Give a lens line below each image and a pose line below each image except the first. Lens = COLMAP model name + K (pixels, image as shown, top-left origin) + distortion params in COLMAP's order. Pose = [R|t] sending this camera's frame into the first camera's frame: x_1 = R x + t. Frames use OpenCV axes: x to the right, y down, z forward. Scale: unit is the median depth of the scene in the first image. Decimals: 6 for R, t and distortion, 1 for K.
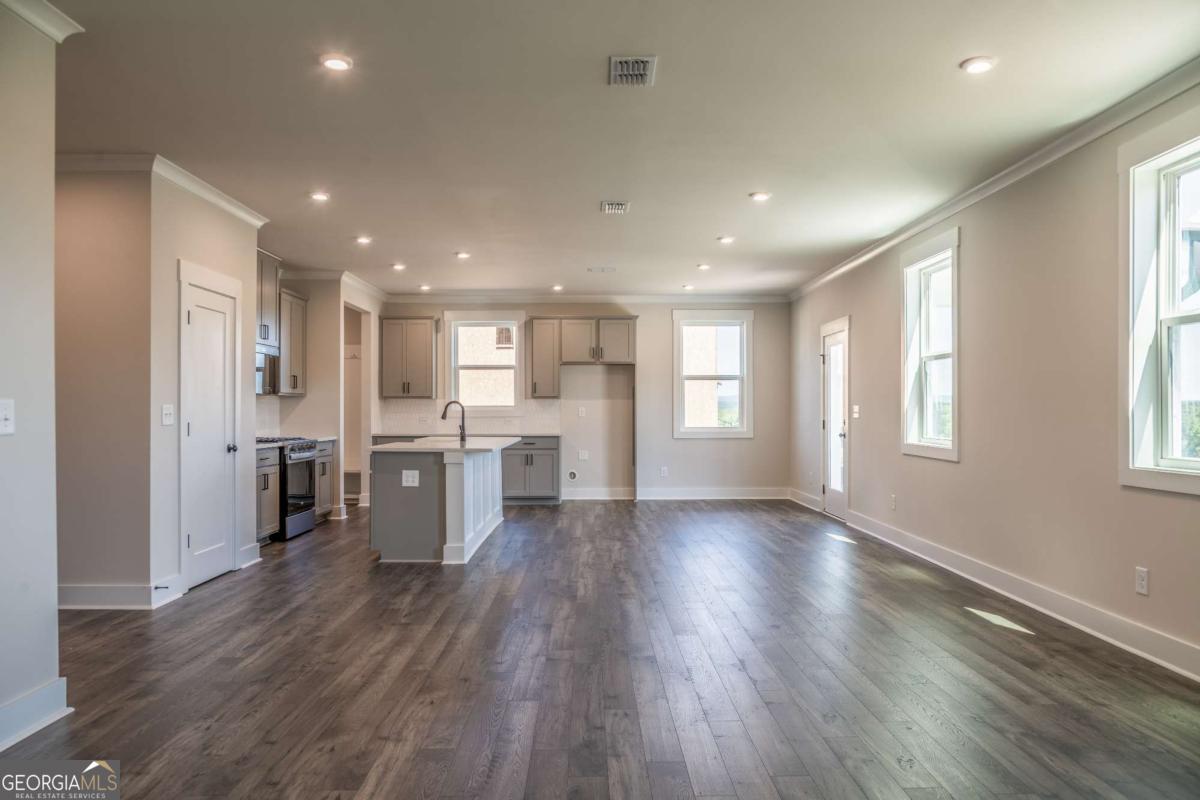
lens RADIAL K [[805.6, 0, 599.7], [0, 805.6, 411.9], [0, 0, 1]] dist [-0.000243, -0.000308]
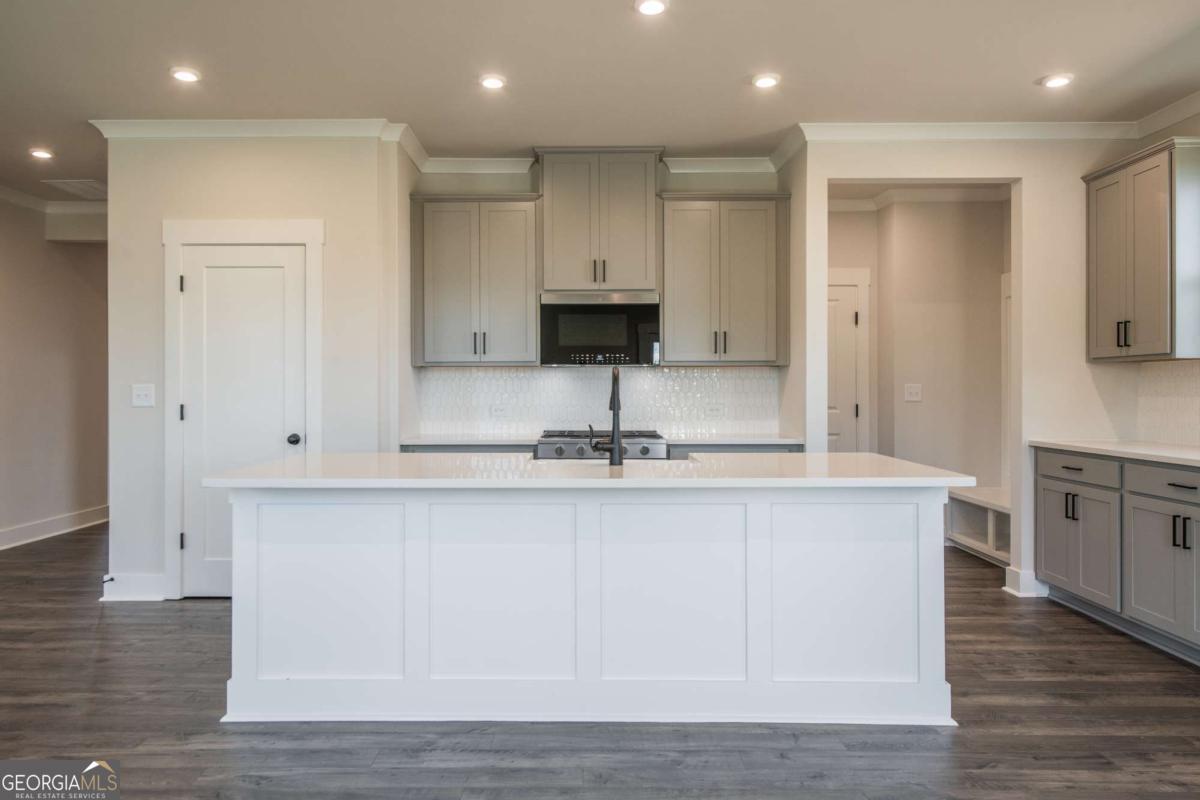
lens RADIAL K [[804.1, 0, 597.8], [0, 804.1, 386.1], [0, 0, 1]] dist [-0.001186, -0.001026]
pose [[-0.024240, -0.006221, -0.999687, 0.250474], [-0.000464, 0.999981, -0.006212, -0.000887], [0.999706, 0.000313, -0.024243, 1.057417]]
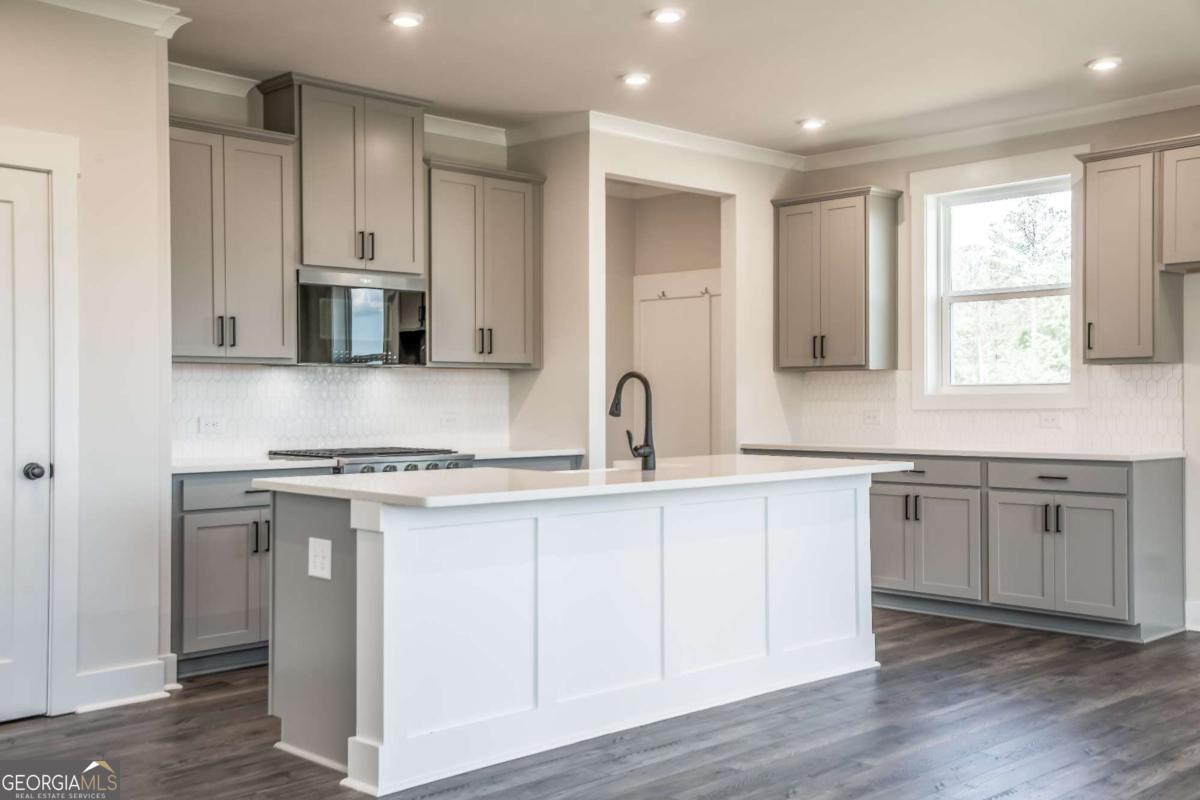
lens RADIAL K [[1262.8, 0, 600.0], [0, 1262.8, 400.0], [0, 0, 1]] dist [0.069336, 0.005251]
pose [[0.690291, -0.003139, -0.723525, 0.292928], [0.002854, 0.999995, -0.001615, 0.002425], [0.723527, -0.000950, 0.690296, 0.567418]]
